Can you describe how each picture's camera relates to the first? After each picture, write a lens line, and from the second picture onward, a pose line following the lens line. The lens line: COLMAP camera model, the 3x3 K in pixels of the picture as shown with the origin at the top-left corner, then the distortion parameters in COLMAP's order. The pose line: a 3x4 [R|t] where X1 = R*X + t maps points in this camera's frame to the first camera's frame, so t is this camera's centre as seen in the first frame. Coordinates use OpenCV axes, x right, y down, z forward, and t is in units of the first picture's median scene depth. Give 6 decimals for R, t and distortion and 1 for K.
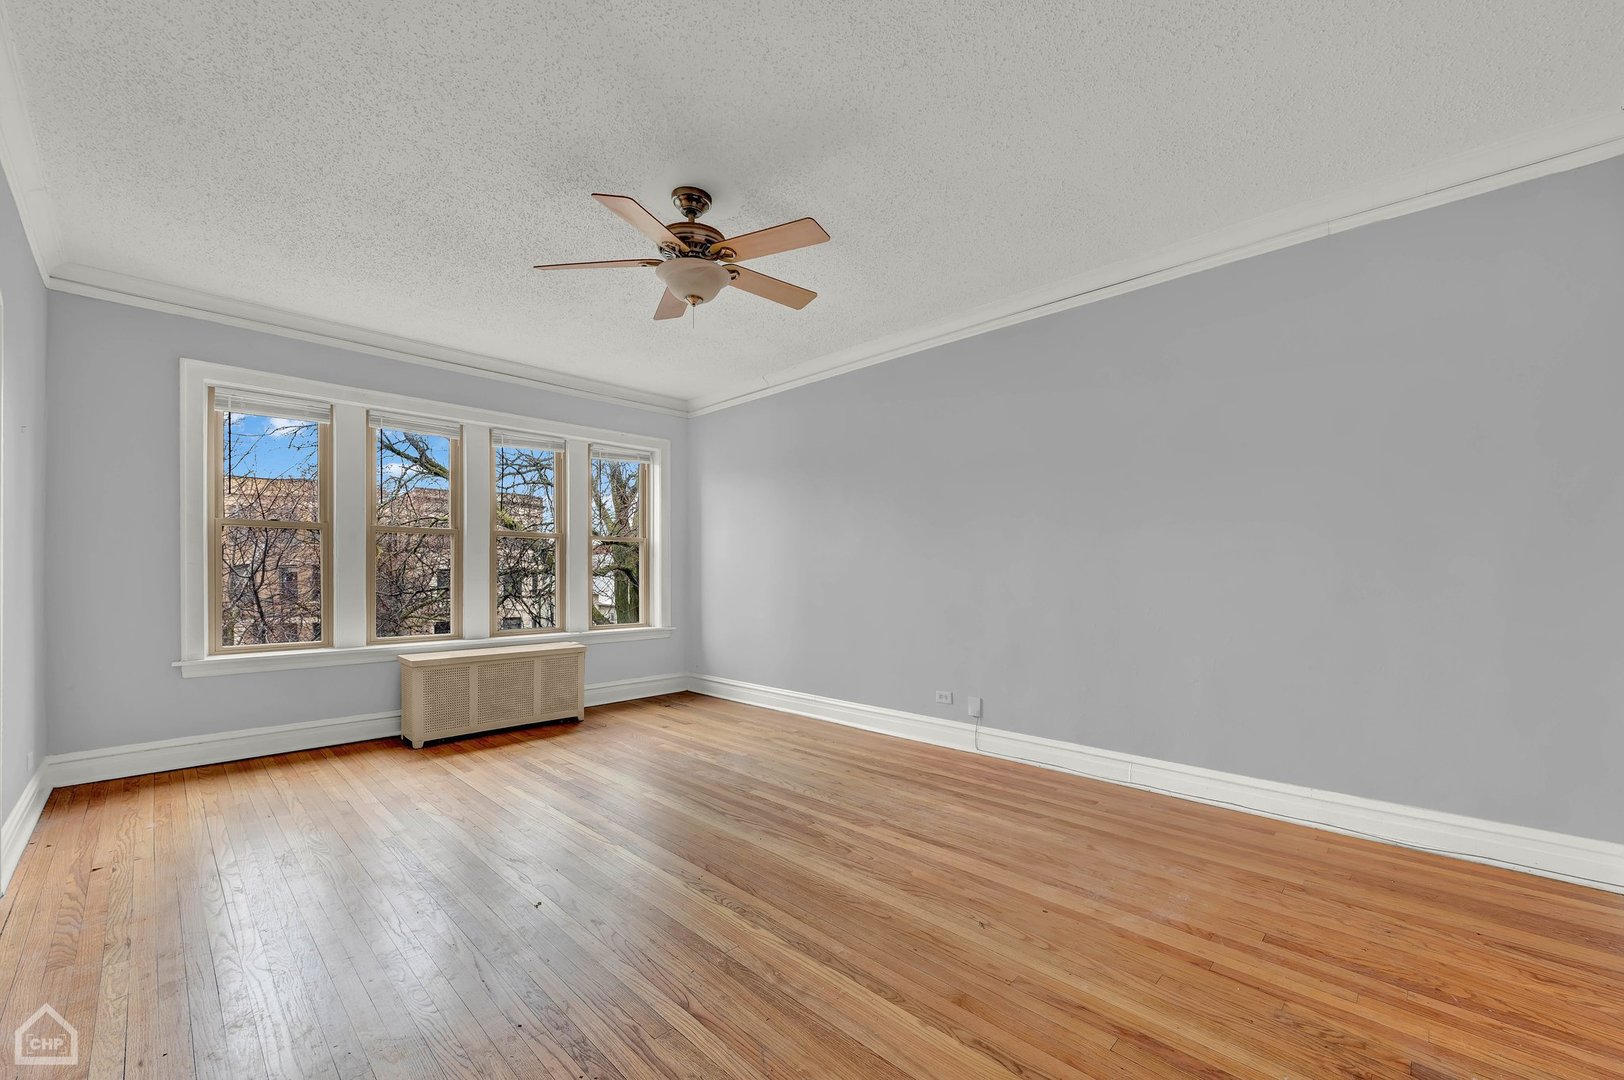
lens RADIAL K [[654.4, 0, 816.1], [0, 654.4, 574.9], [0, 0, 1]] dist [-0.000354, -0.000042]
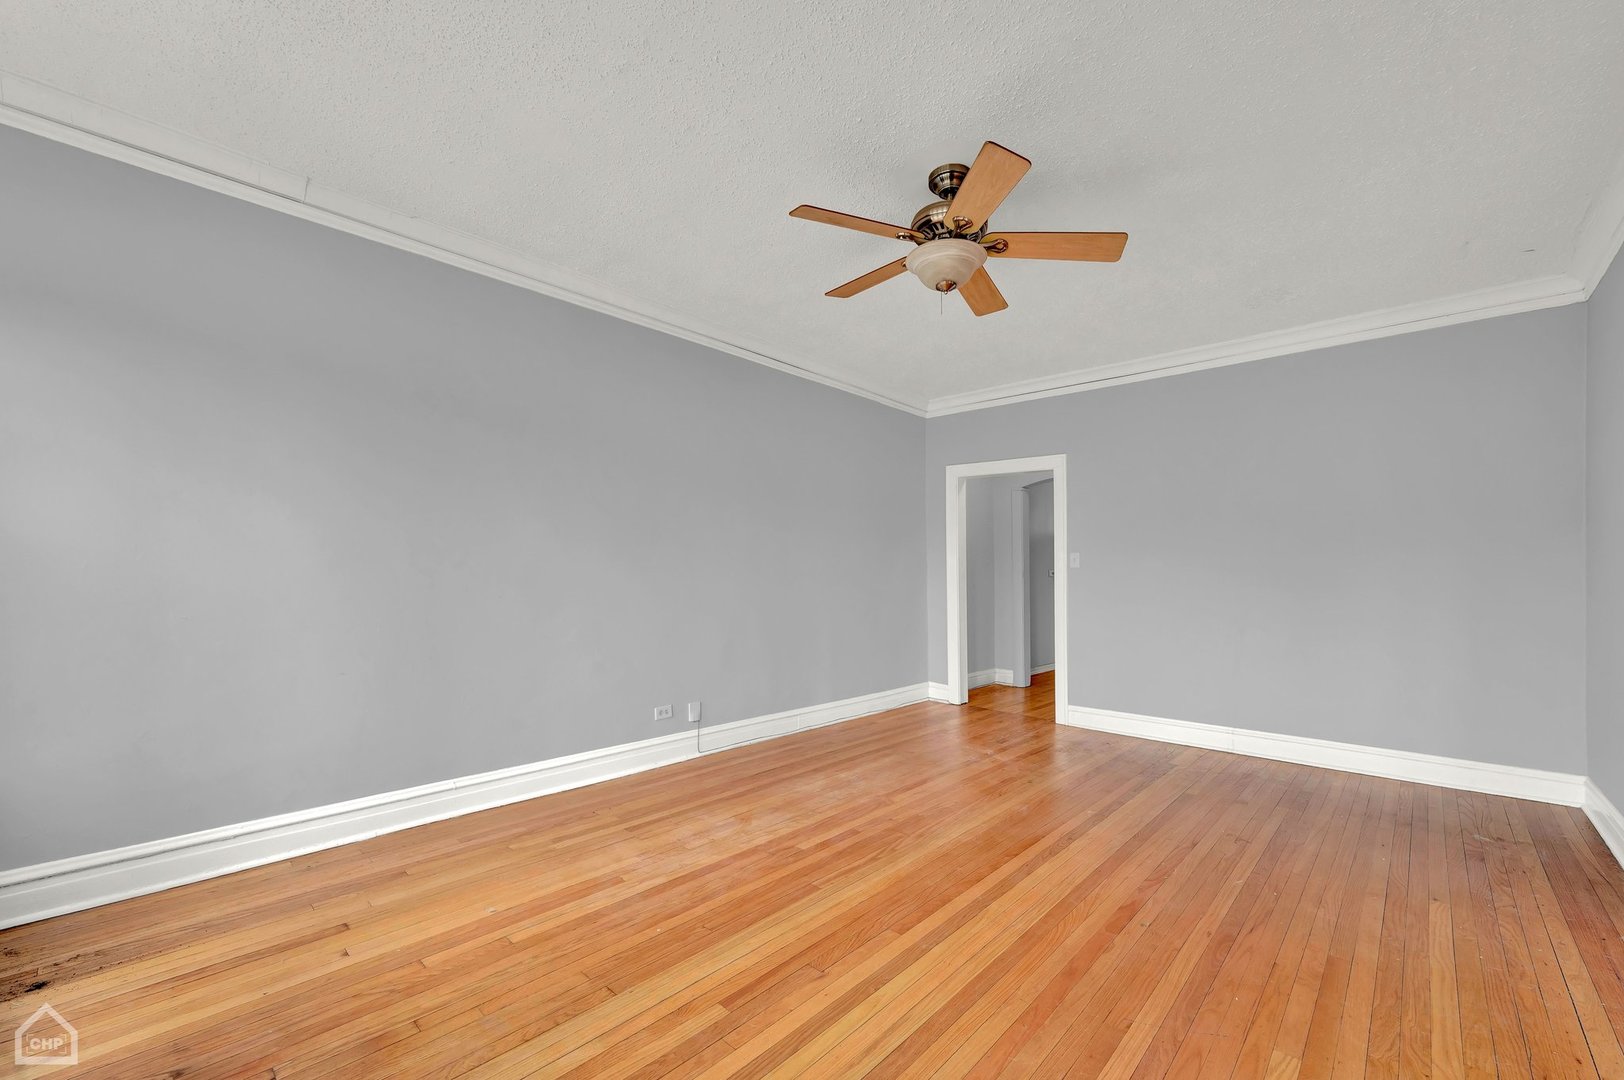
lens RADIAL K [[641.5, 0, 822.3], [0, 641.5, 566.3], [0, 0, 1]] dist [-0.000762, -0.000110]
pose [[-0.013091, 0.009713, 0.999867, -0.923656], [-0.002222, 0.999950, -0.009743, -0.019116], [-0.999912, -0.002349, -0.013069, 0.991048]]
